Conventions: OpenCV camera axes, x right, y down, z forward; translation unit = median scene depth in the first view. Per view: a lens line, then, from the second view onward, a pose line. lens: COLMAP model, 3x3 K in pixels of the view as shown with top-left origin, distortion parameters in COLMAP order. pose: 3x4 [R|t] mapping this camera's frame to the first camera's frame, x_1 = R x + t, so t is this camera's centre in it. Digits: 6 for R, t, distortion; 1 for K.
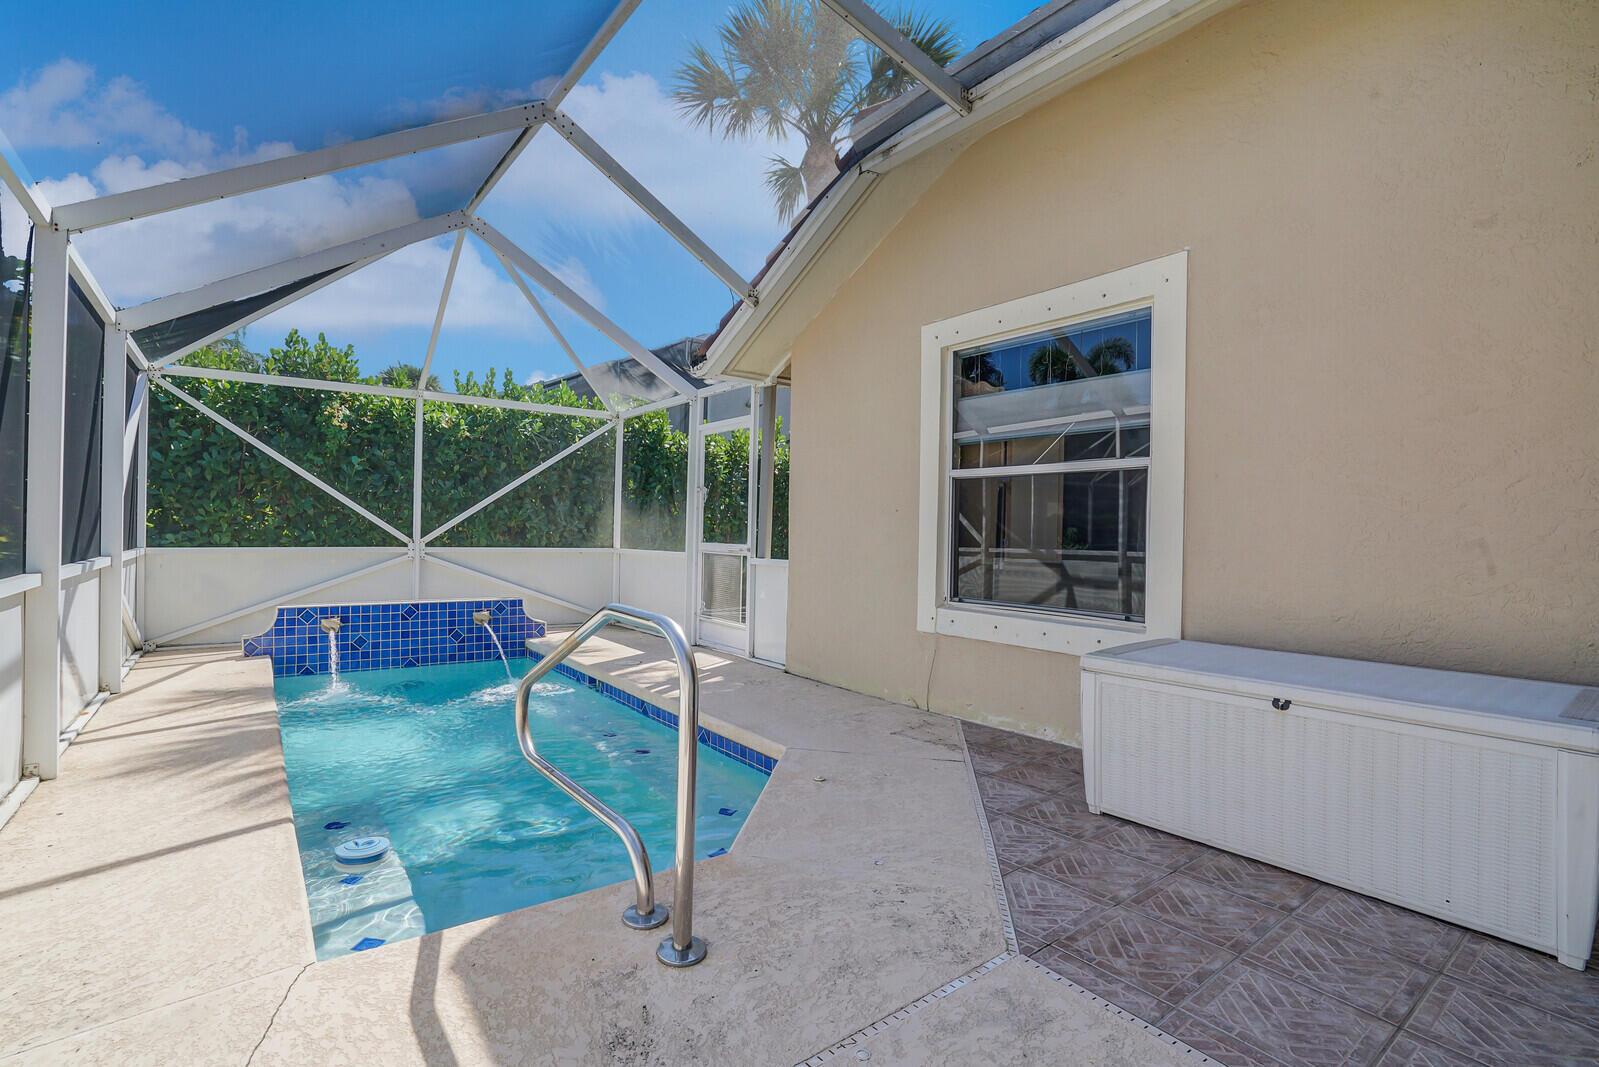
lens RADIAL K [[744.3, 0, 801.0], [0, 744.3, 533.6], [0, 0, 1]] dist [-0.012615, 0.000319]
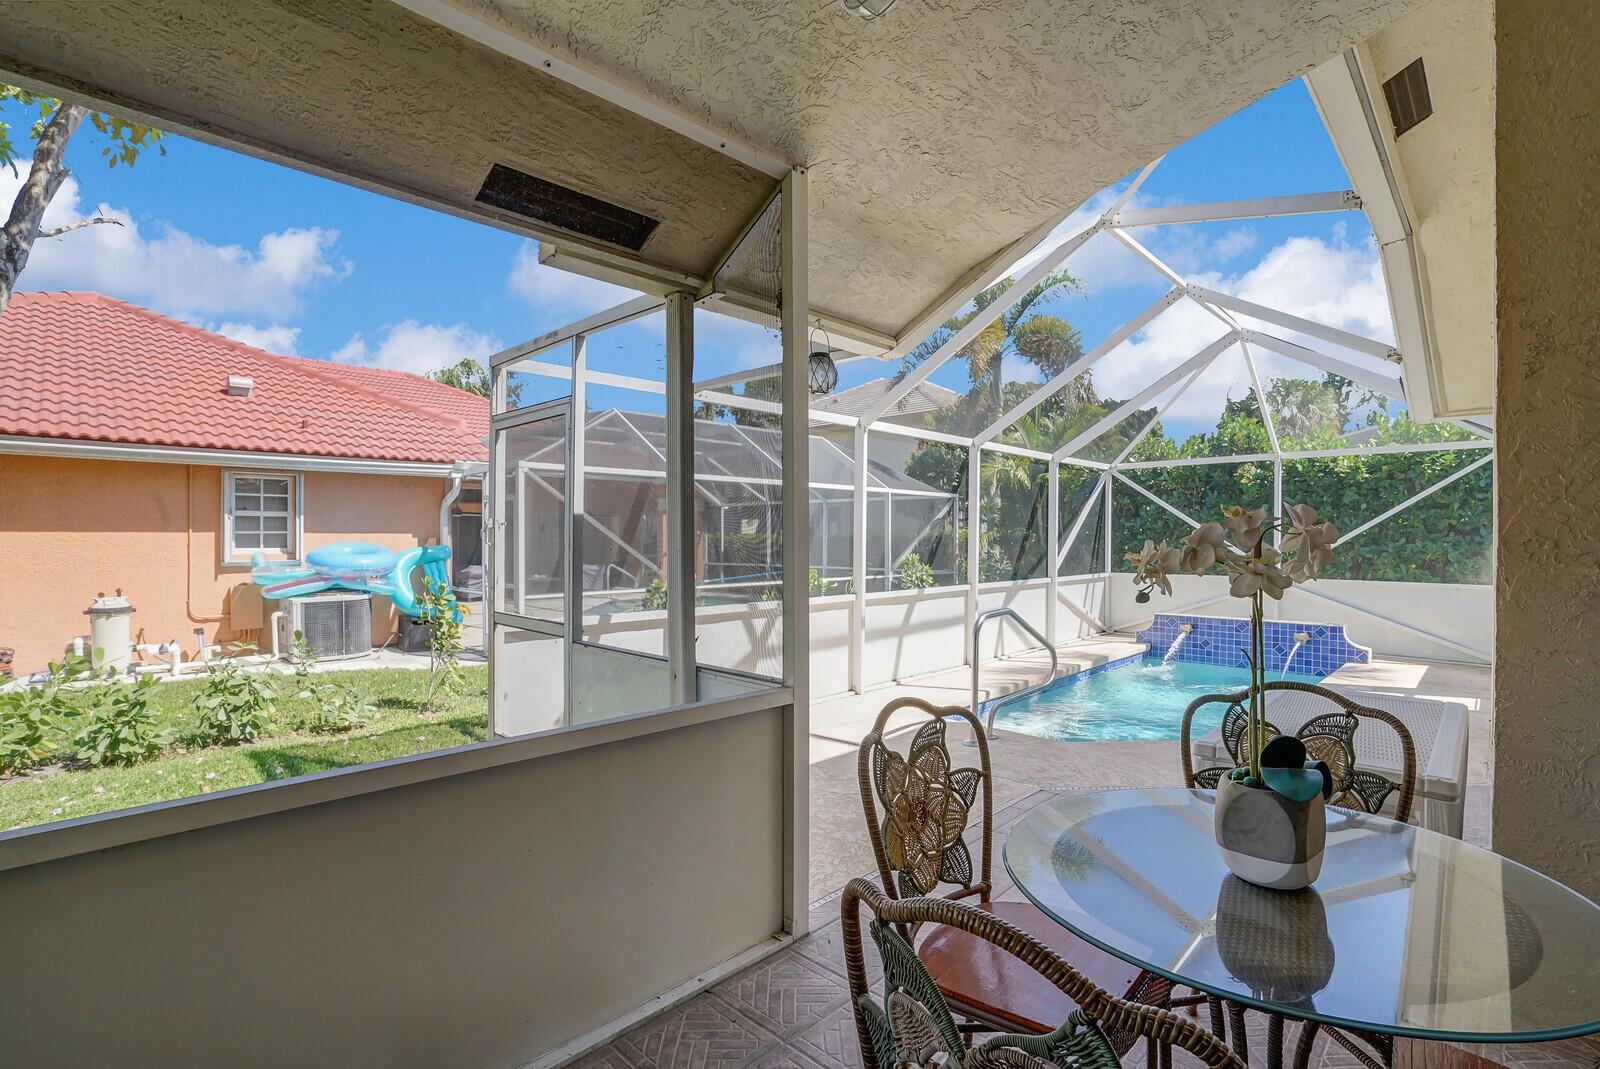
lens RADIAL K [[744.7, 0, 802.0], [0, 744.7, 540.6], [0, 0, 1]] dist [-0.012615, 0.000319]
pose [[0.159128, -0.017750, -0.987098, 0.671544], [-0.000559, 0.999837, -0.018070, -0.024667], [0.987258, 0.003427, 0.159092, 0.004314]]
